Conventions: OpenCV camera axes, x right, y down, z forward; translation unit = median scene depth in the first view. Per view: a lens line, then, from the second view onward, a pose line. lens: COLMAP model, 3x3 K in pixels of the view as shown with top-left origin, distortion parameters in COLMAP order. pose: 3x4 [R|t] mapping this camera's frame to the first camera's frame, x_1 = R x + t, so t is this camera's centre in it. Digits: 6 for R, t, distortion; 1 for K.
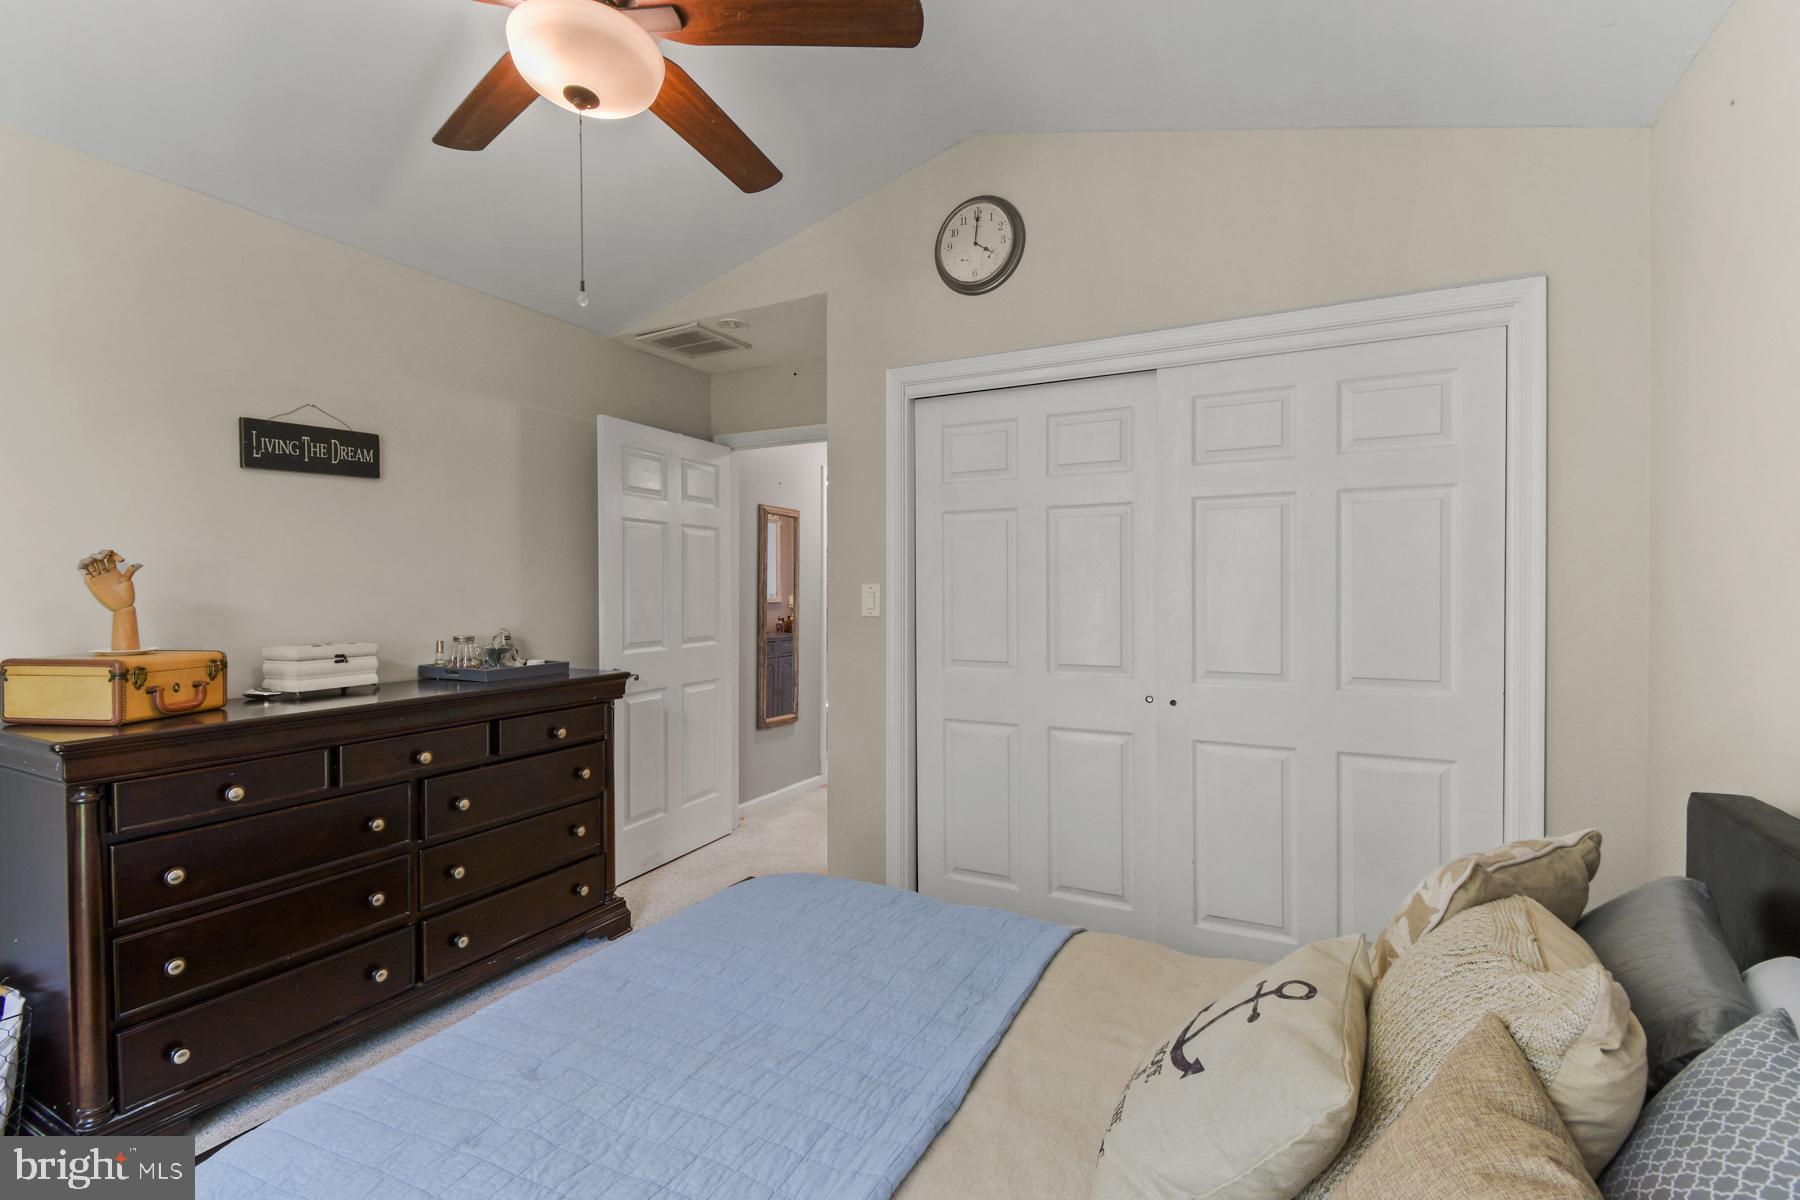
lens RADIAL K [[848.7, 0, 901.8], [0, 848.7, 594.6], [0, 0, 1]] dist [-0.006377, -0.000559]
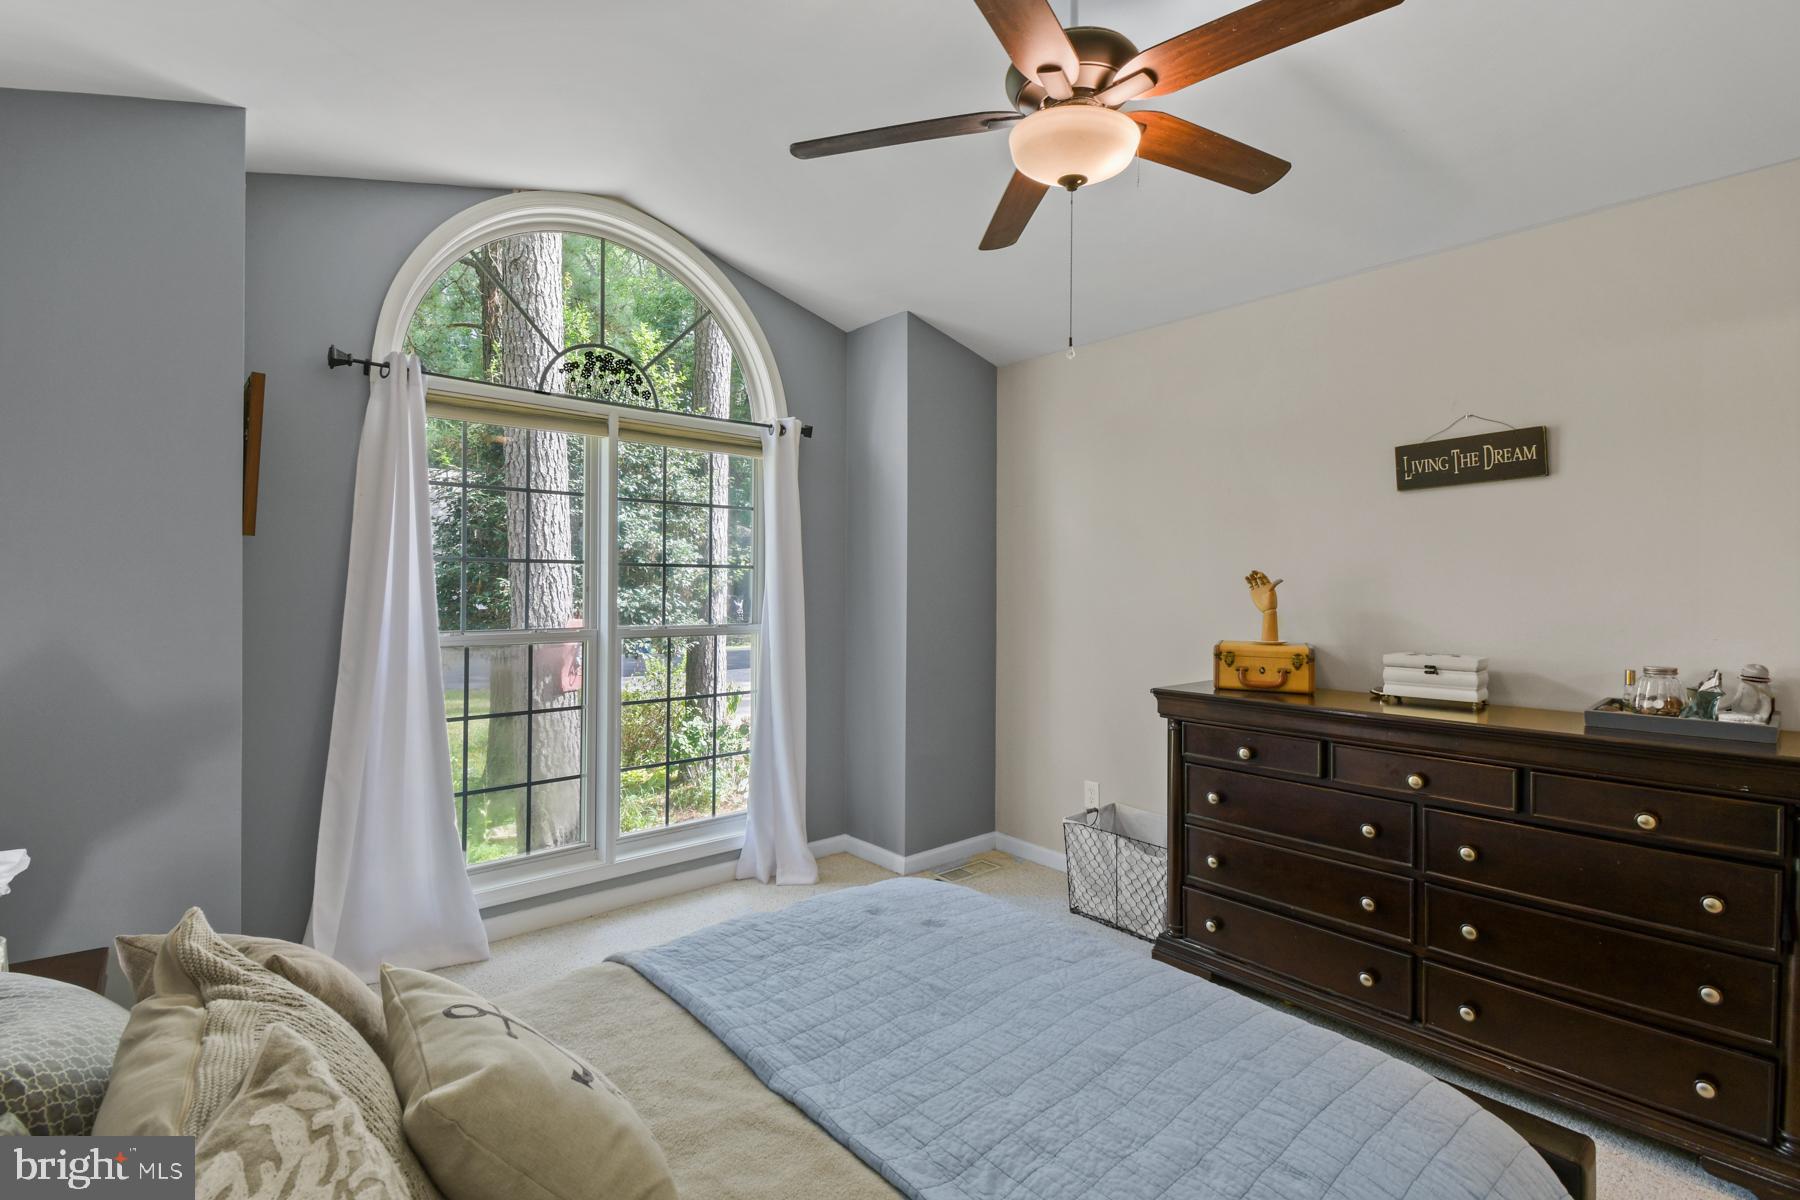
lens RADIAL K [[848.7, 0, 889.0], [0, 848.7, 599.6], [0, 0, 1]] dist [-0.006377, -0.000559]
pose [[-0.411619, 0.019788, -0.911141, 0.605084], [-0.008754, 0.999632, 0.025664, -0.032737], [0.911314, 0.018540, -0.411295, 0.967727]]
